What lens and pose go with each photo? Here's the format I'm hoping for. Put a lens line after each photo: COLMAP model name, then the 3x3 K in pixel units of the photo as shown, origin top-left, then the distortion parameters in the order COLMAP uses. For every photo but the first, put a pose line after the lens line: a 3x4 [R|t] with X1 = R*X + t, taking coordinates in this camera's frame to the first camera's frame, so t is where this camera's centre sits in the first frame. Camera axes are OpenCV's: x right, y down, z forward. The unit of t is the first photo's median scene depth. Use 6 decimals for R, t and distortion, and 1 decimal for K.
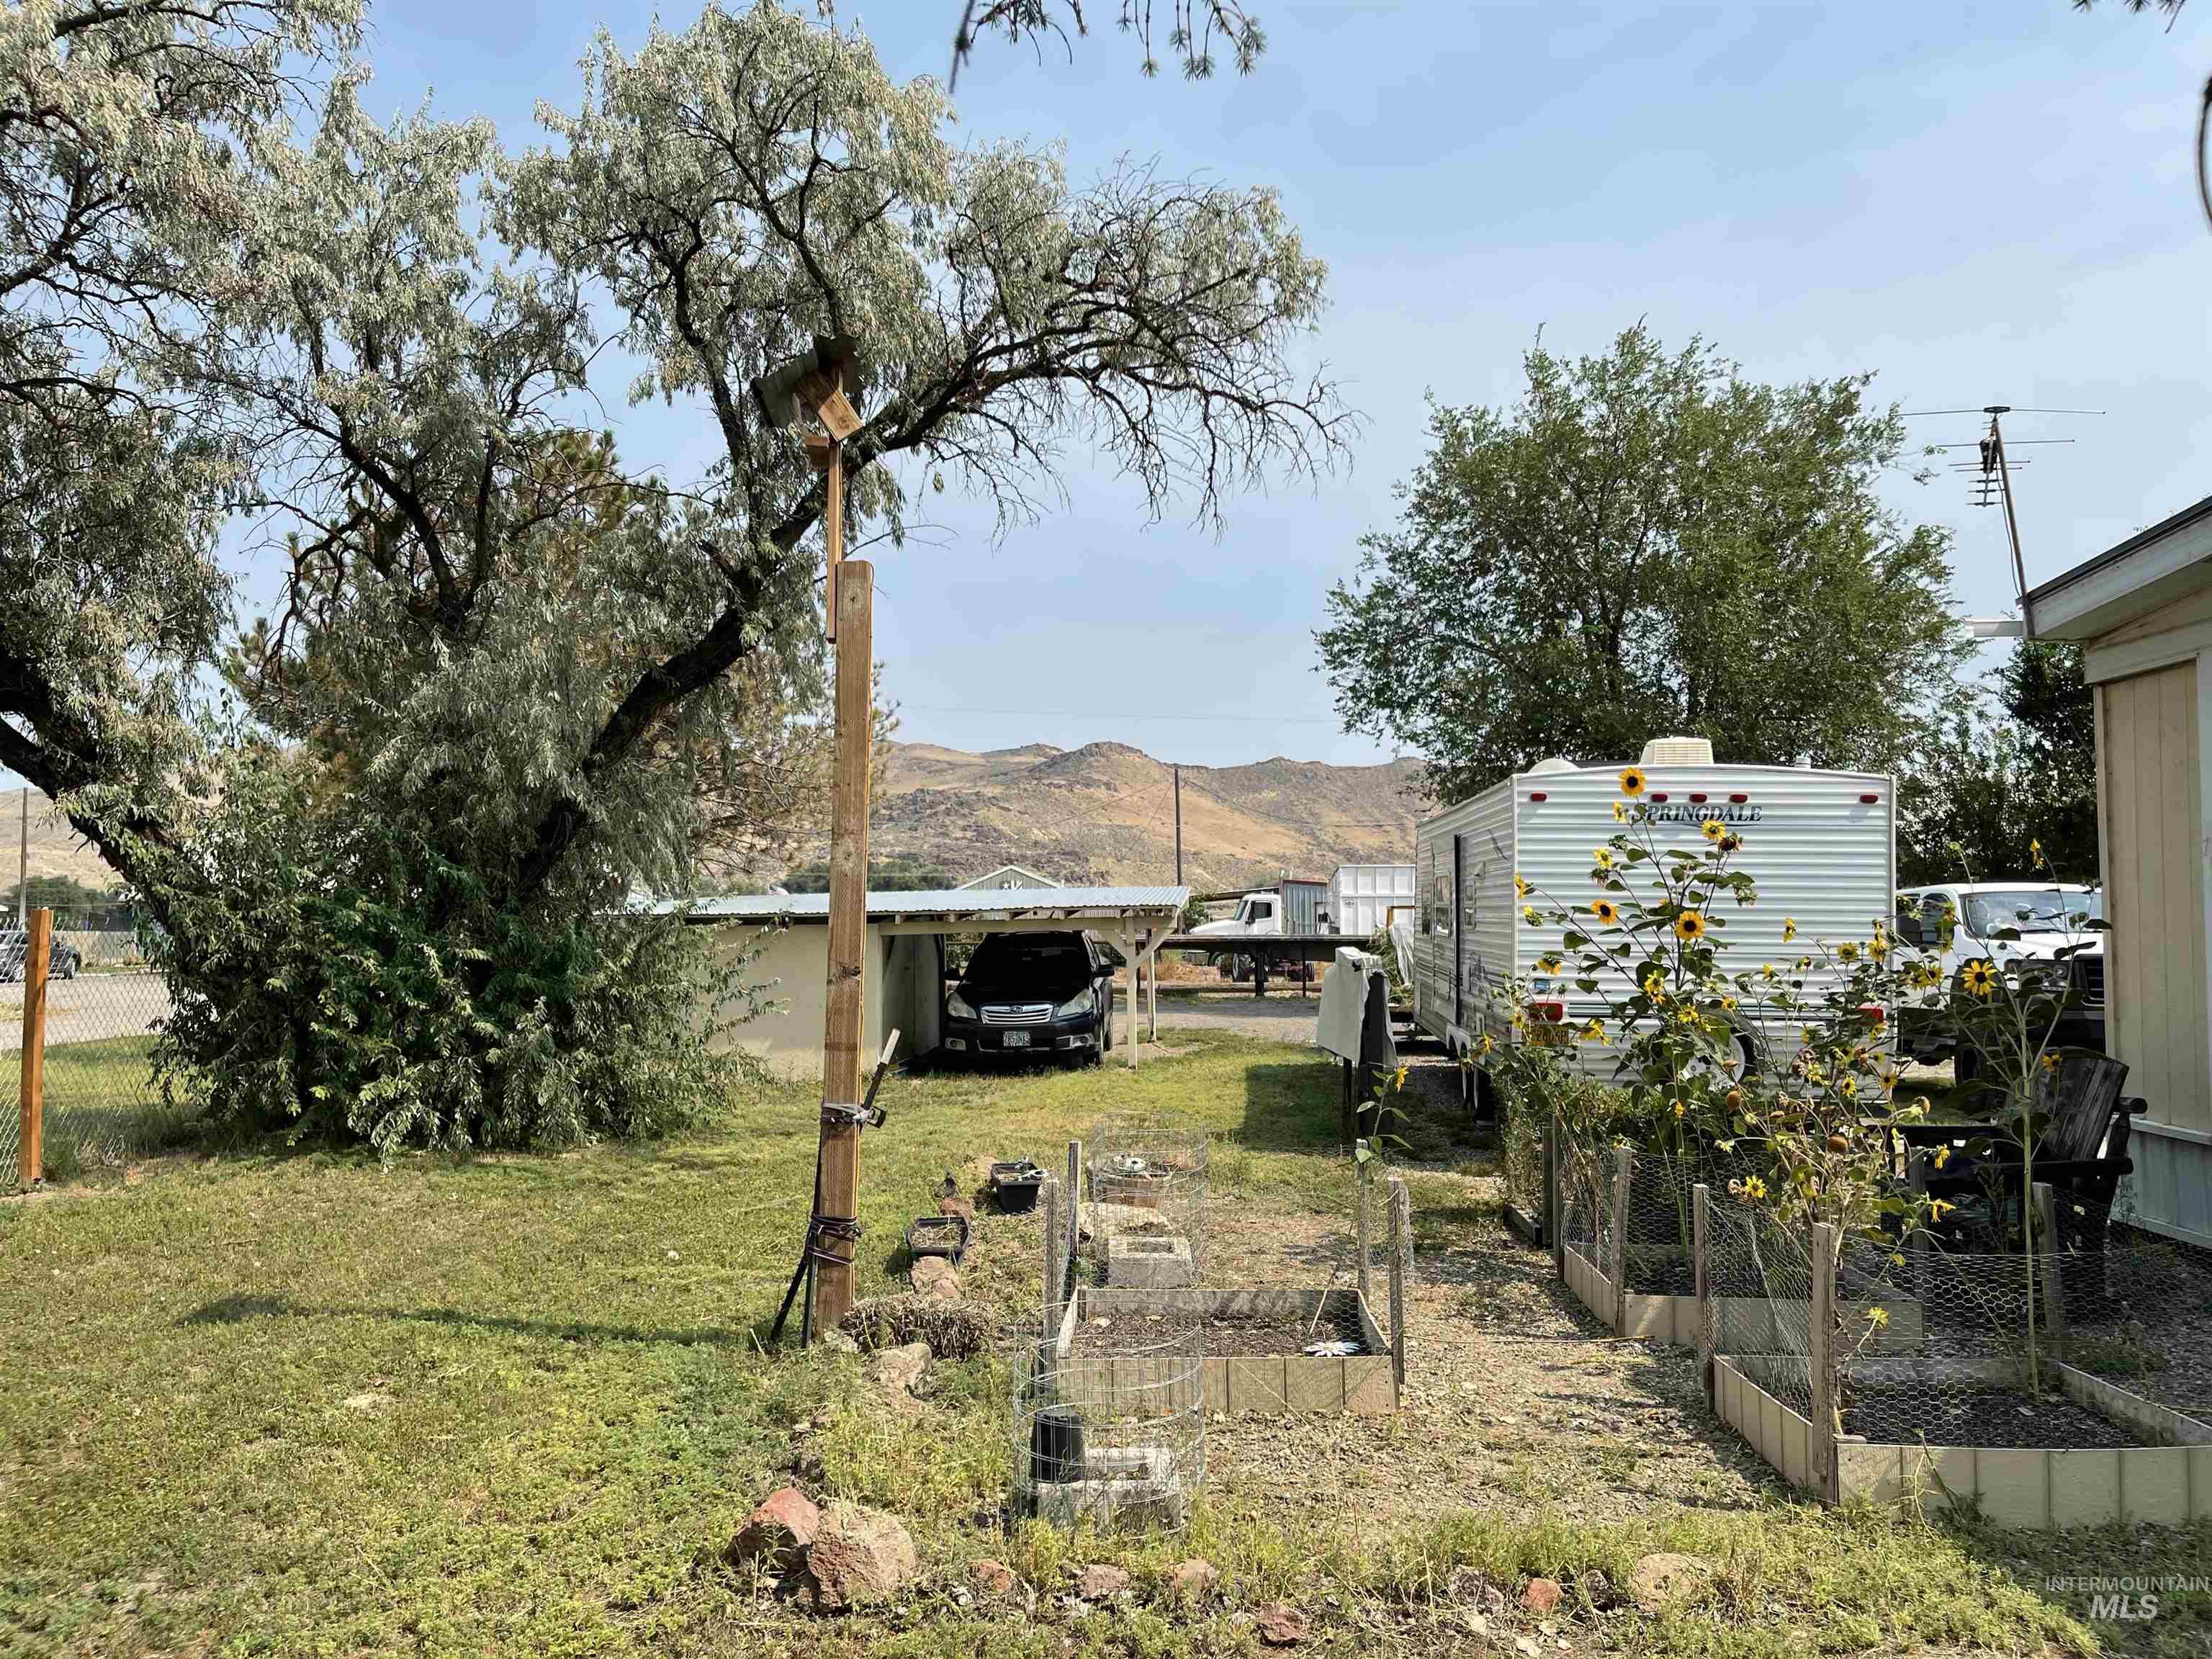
lens RADIAL K [[1661.1, 0, 1111.0], [0, 1661.1, 822.6], [0, 0, 1]] dist [0.079437, -0.108433]
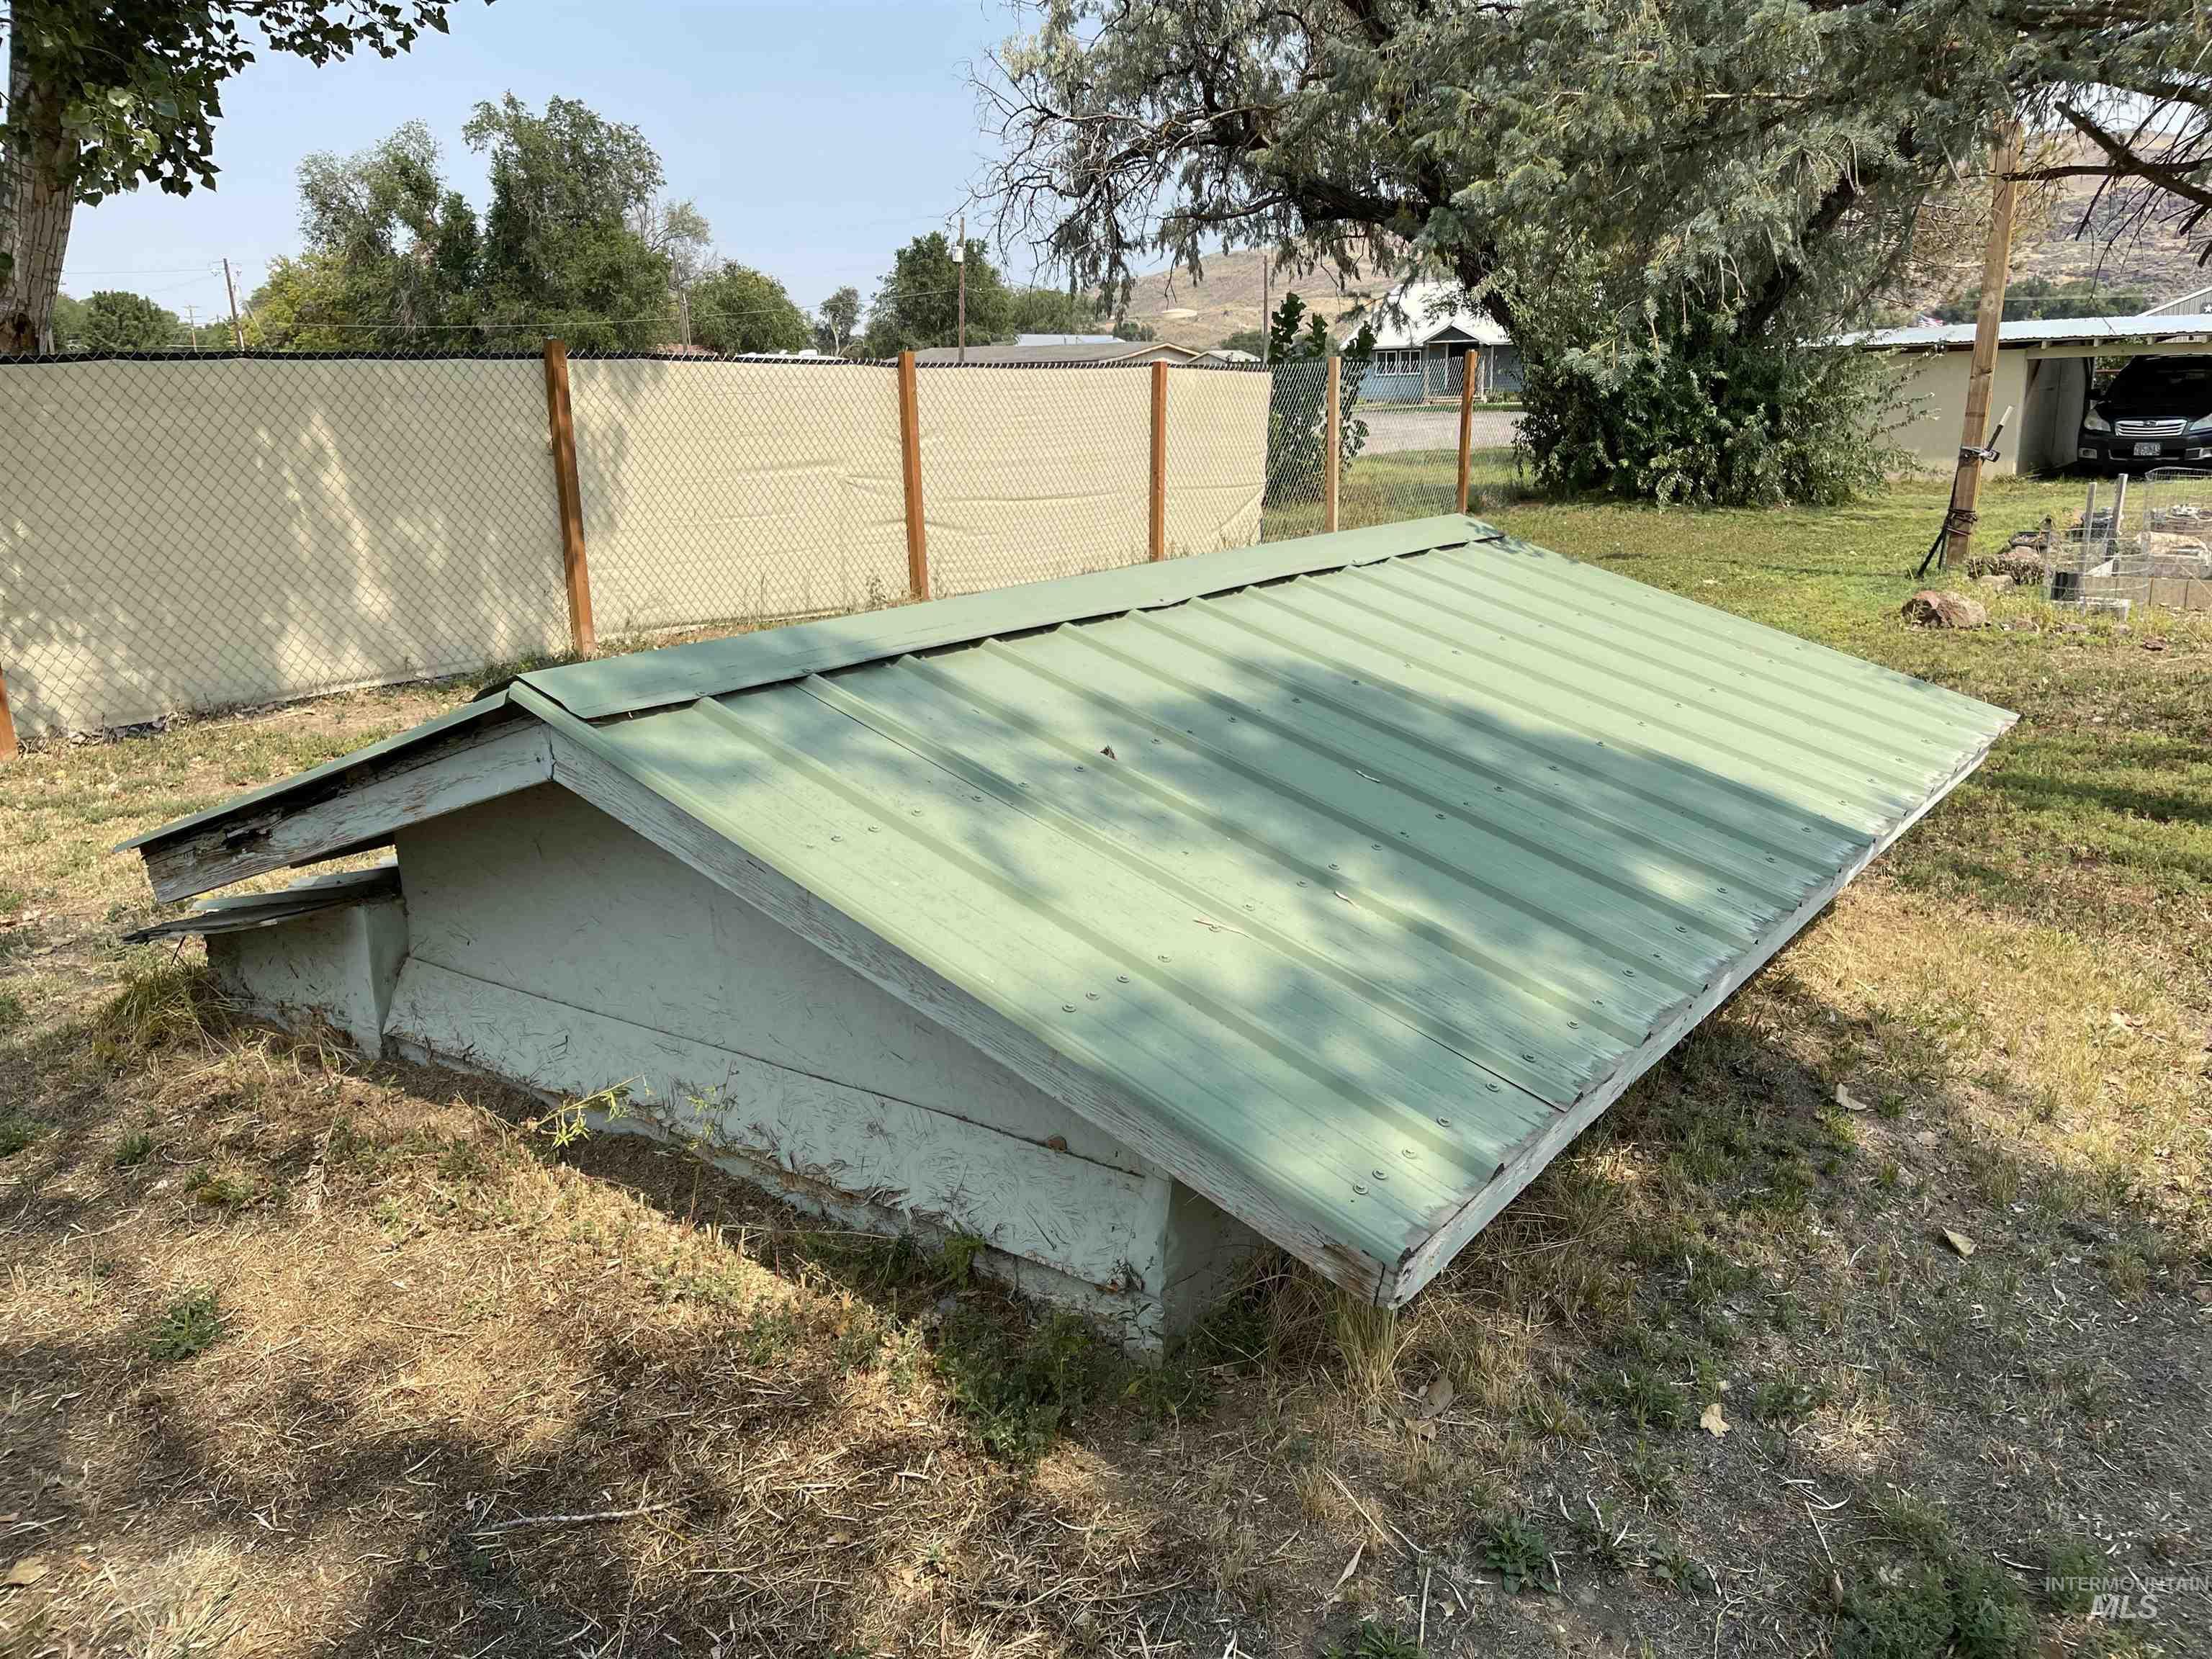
lens RADIAL K [[1661.1, 0, 1111.0], [0, 1661.1, 822.6], [0, 0, 1]] dist [0.079437, -0.108433]
pose [[0.806761, 0.136806, -0.574822, 0.105889], [0.054591, 0.951410, 0.303050, -0.026914], [0.588350, -0.275869, 0.760092, -0.583398]]
